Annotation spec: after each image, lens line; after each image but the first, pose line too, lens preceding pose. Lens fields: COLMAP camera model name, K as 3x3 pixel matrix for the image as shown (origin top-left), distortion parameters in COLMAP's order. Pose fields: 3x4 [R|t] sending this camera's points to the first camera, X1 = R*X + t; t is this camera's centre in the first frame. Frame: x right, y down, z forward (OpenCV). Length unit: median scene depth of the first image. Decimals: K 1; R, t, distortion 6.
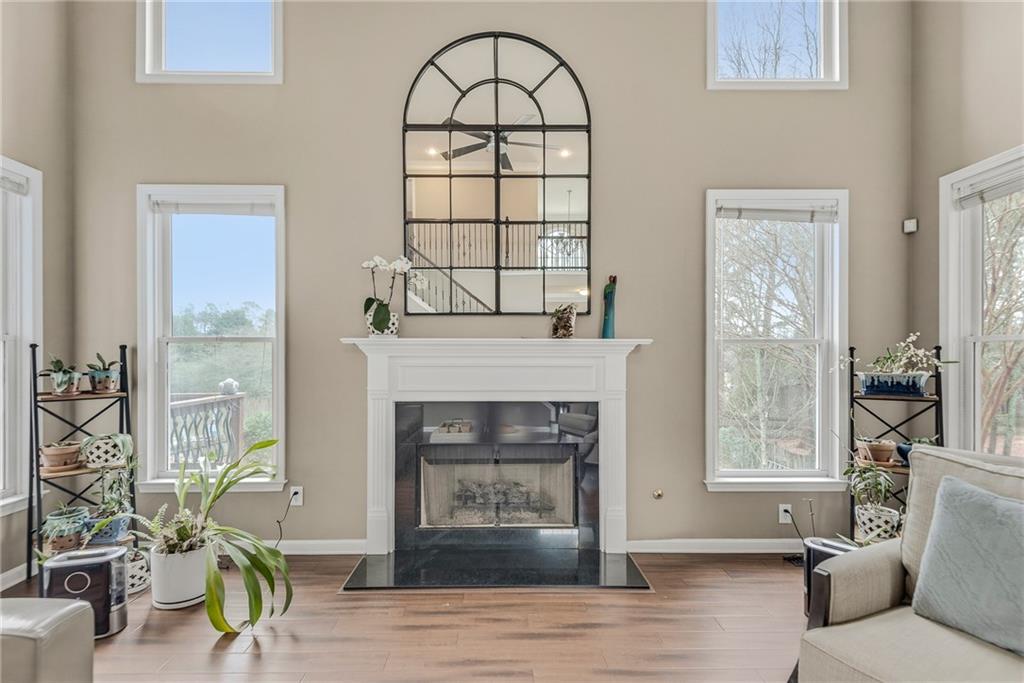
lens RADIAL K [[475.6, 0, 507.8], [0, 475.6, 350.8], [0, 0, 1]] dist [0.011303, -0.000921]
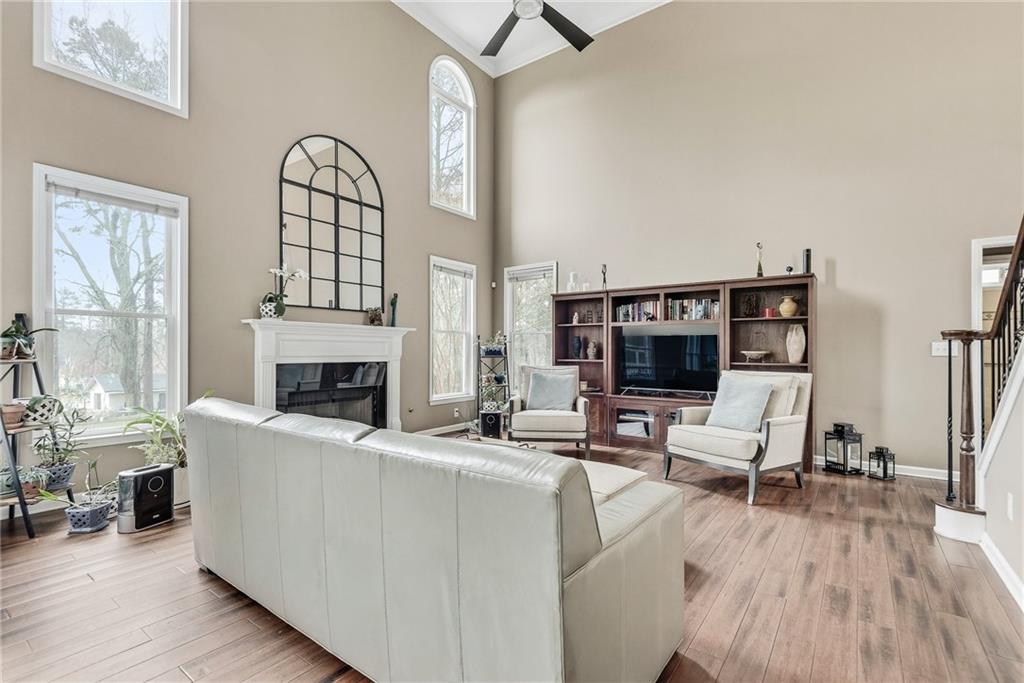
lens RADIAL K [[468.6, 0, 513.3], [0, 468.6, 352.5], [0, 0, 1]] dist [-0.001839, -0.000879]
pose [[0.598105, -0.001063, 0.801417, -0.957925], [-0.005417, 0.999971, 0.005370, 0.059490], [-0.801399, -0.007553, 0.598082, -0.461789]]
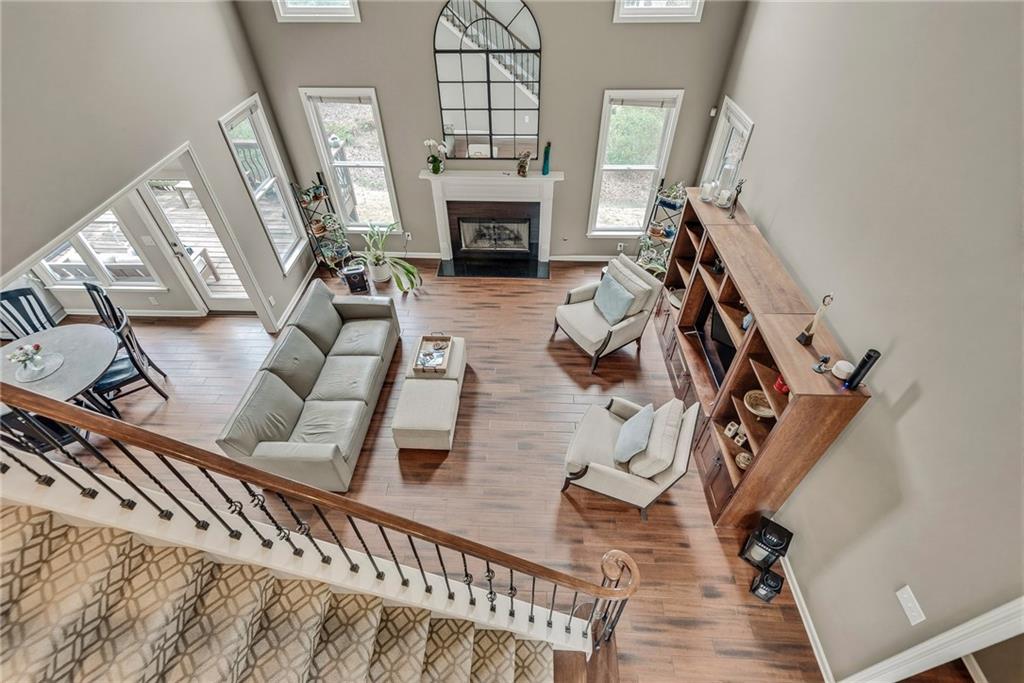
lens RADIAL K [[475.6, 0, 507.8], [0, 475.6, 350.8], [0, 0, 1]] dist [0.011303, -0.000921]
pose [[0.997948, 0.034394, -0.054000, 0.184367], [0.013862, 0.707366, 0.706712, -0.928510], [0.062504, -0.706011, 0.705438, -0.998154]]
